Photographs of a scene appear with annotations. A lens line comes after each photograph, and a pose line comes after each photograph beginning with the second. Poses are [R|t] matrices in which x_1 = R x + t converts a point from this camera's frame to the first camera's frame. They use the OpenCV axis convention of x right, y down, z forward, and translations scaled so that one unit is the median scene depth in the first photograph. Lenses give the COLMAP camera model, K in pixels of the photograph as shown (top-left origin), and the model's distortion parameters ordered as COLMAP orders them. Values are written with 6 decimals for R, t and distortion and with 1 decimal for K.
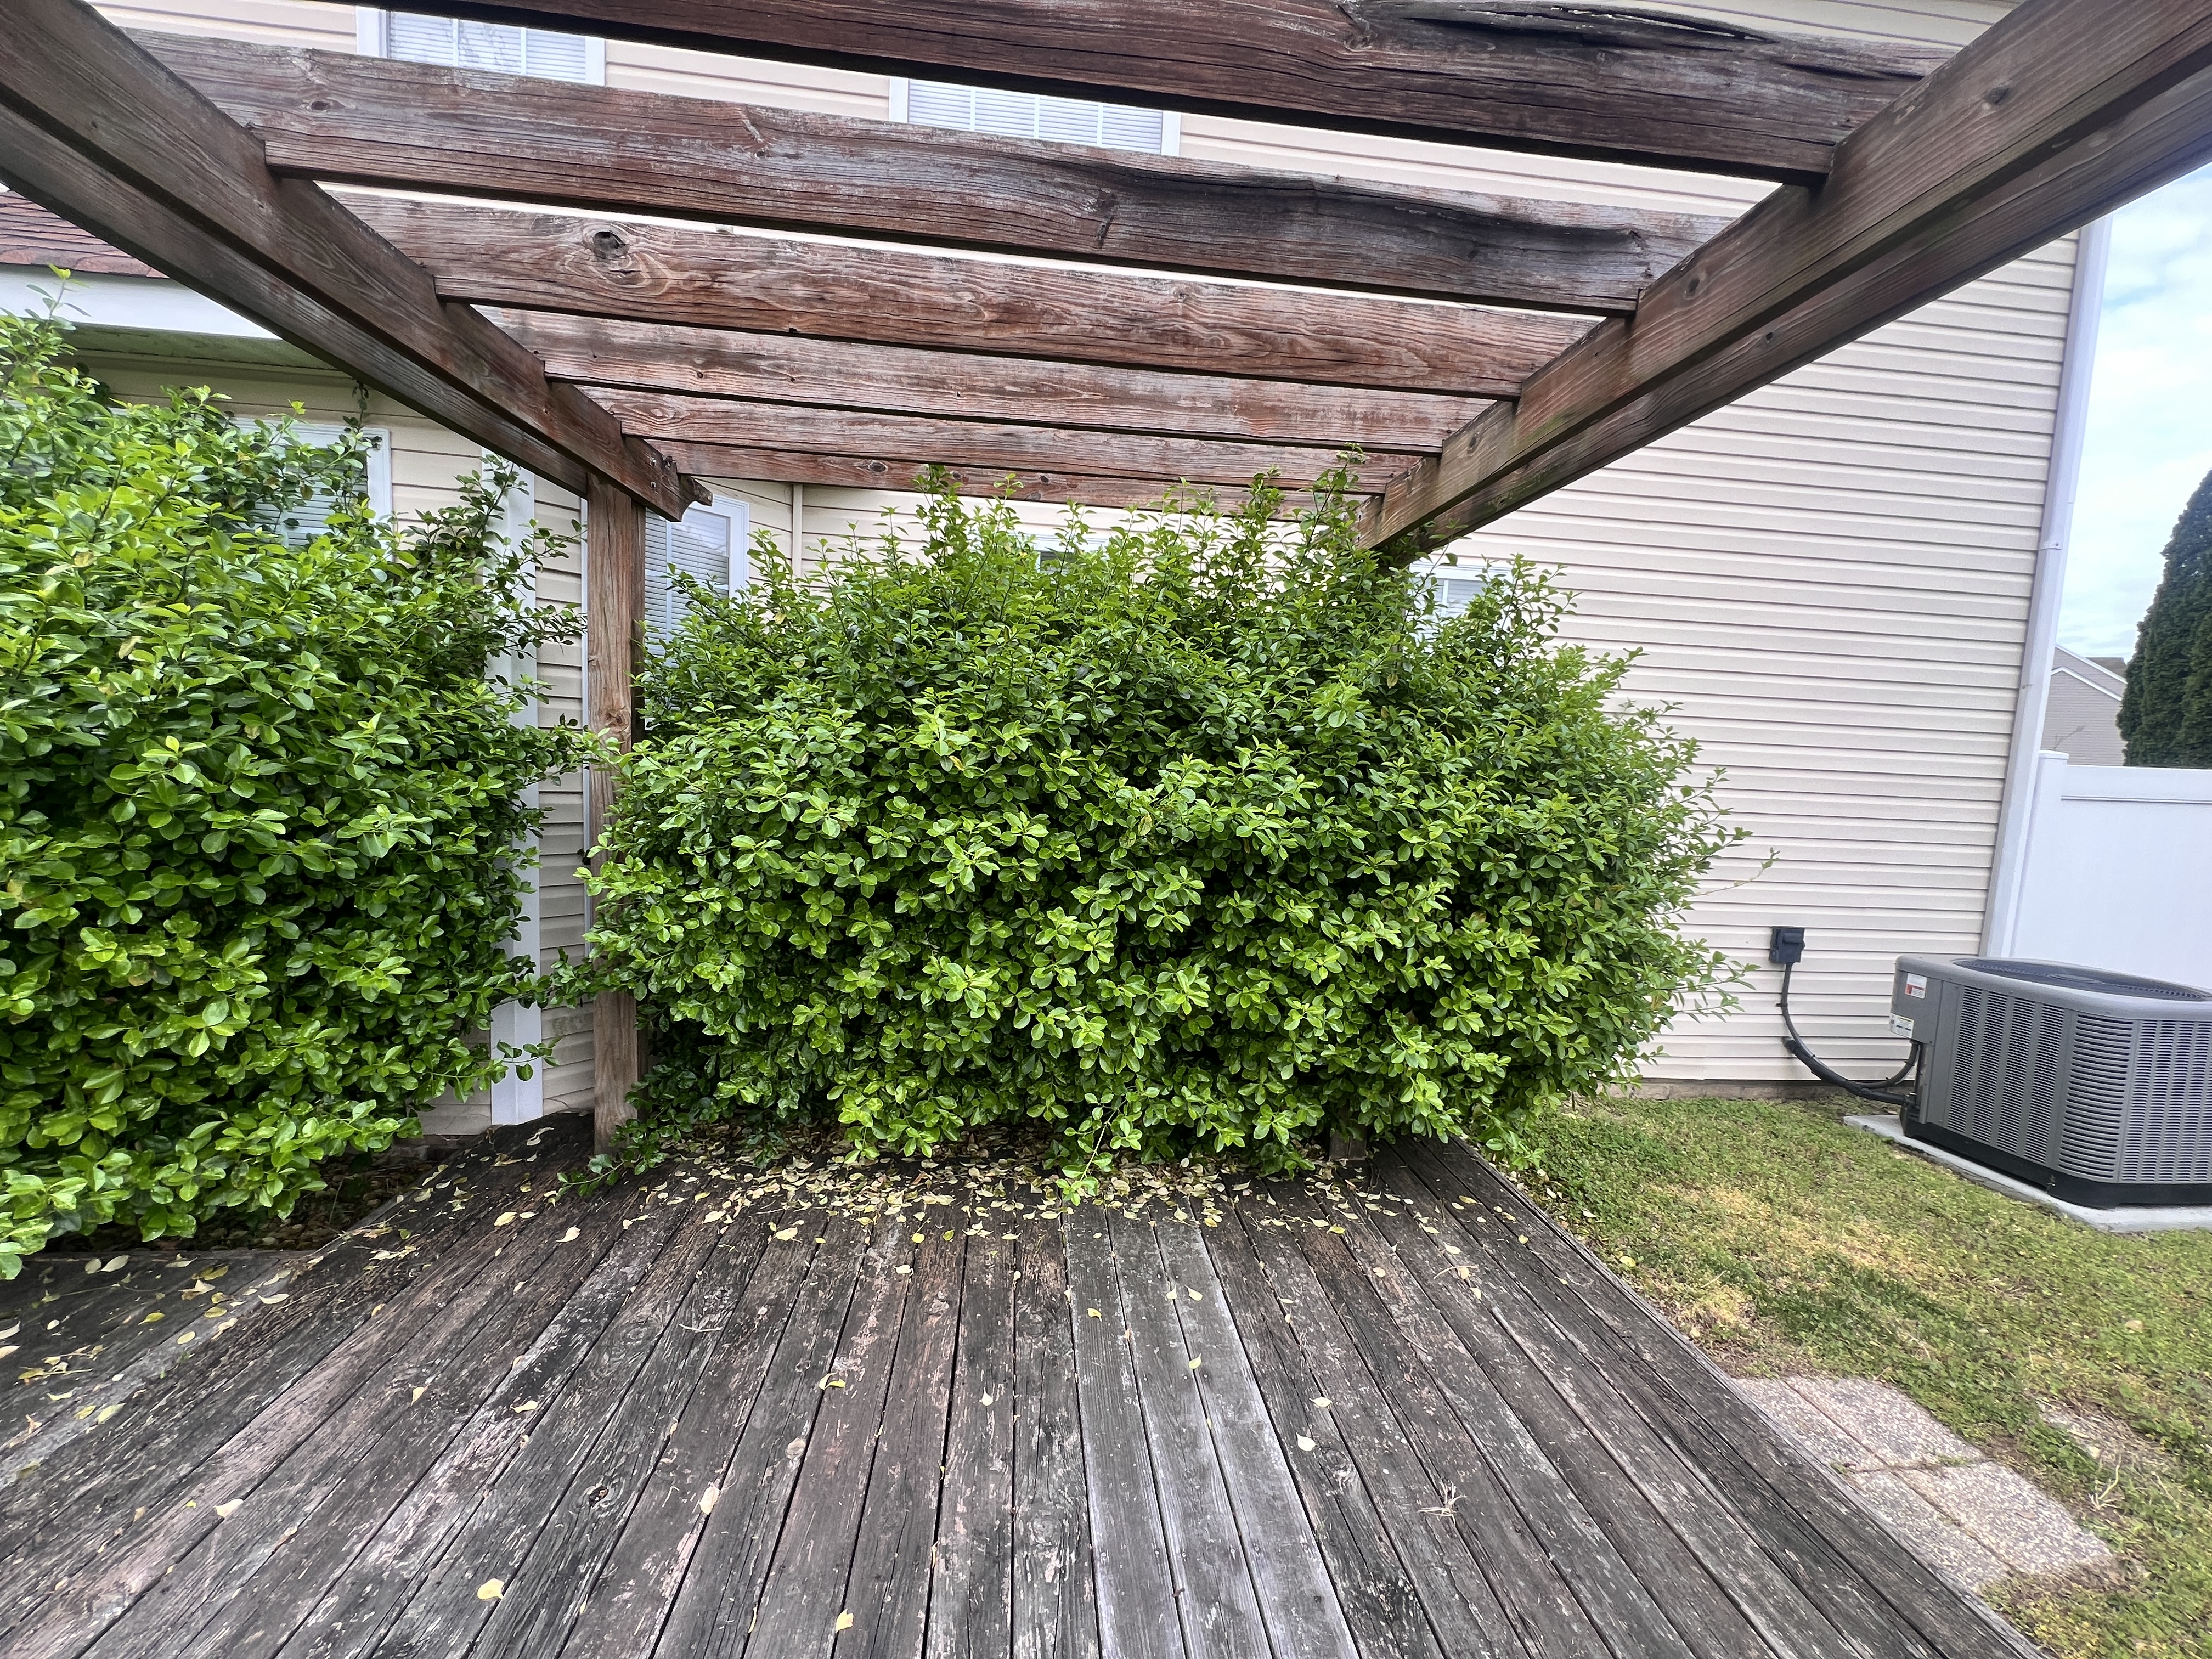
lens RADIAL K [[889.3, 0, 1108.3], [0, 889.3, 836.3], [0, 0, 1]] dist [-0.000373, 0.000245]
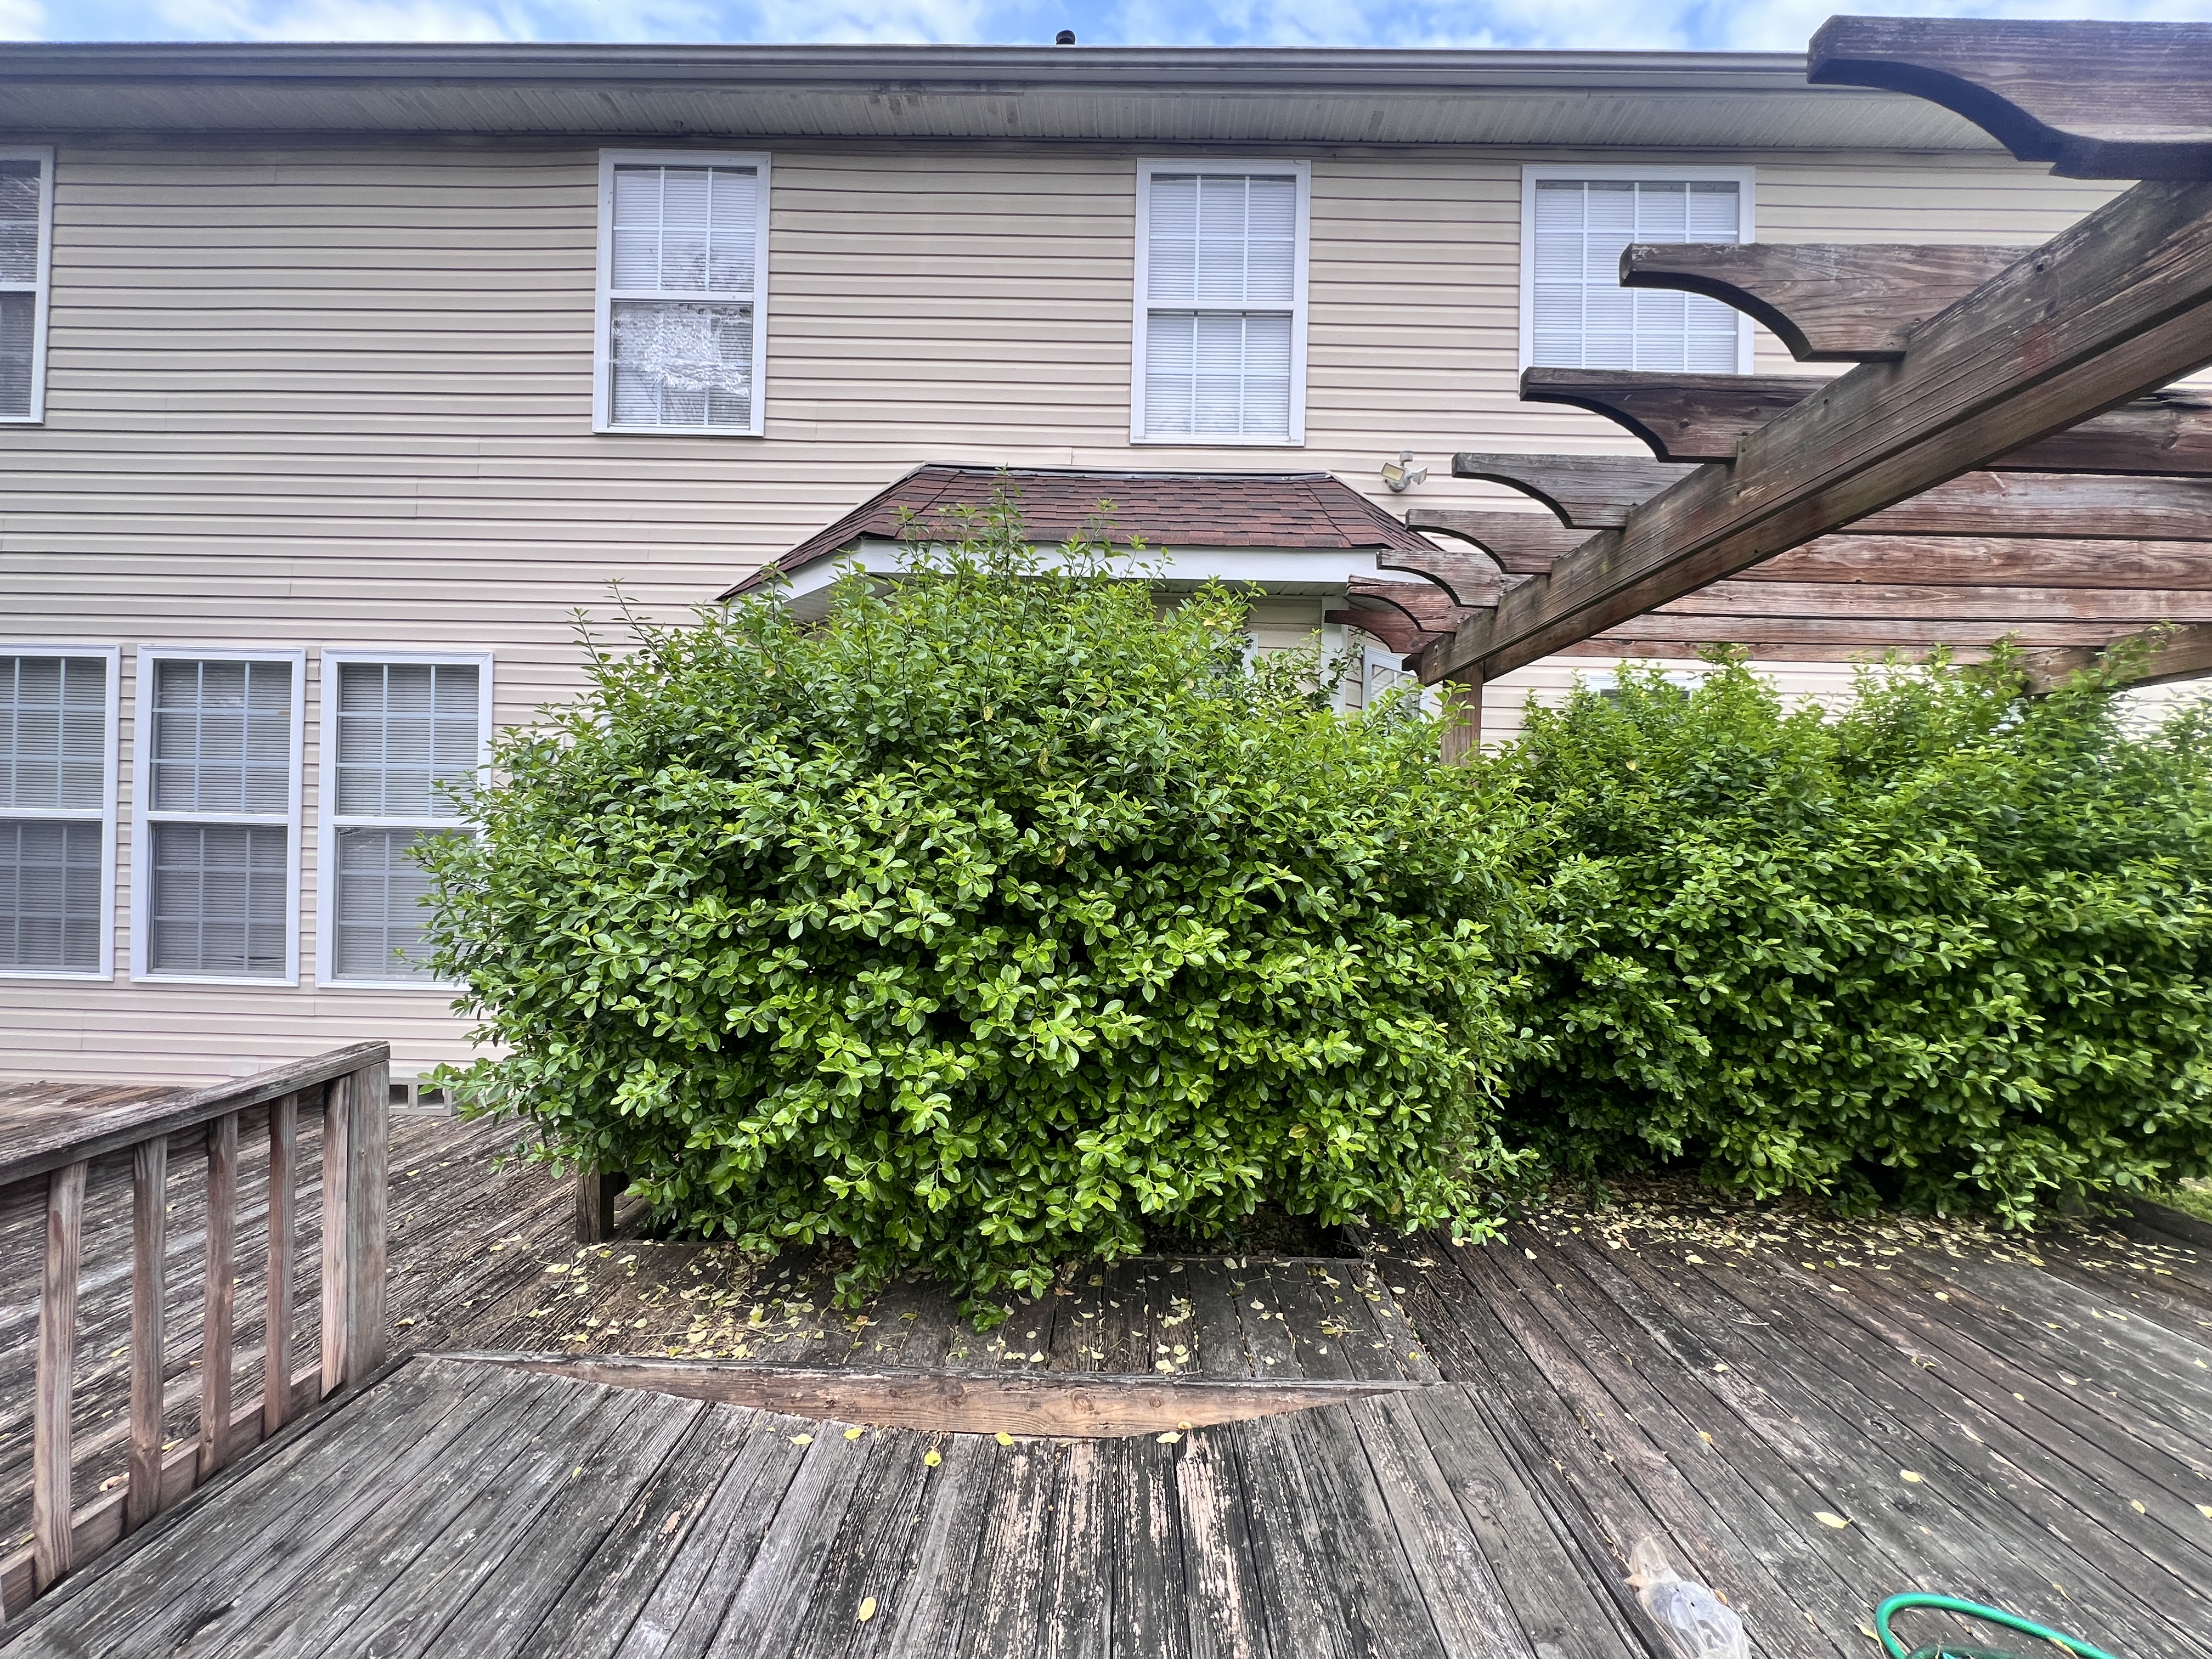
lens RADIAL K [[884.9, 0, 1105.5], [0, 884.9, 832.3], [0, 0, 1]] dist [-0.003719, -0.000444]
pose [[0.993164, -0.025644, -0.113877, -1.004836], [0.013525, 0.994280, -0.105945, -0.022317], [0.115942, 0.103680, 0.987830, -0.359640]]
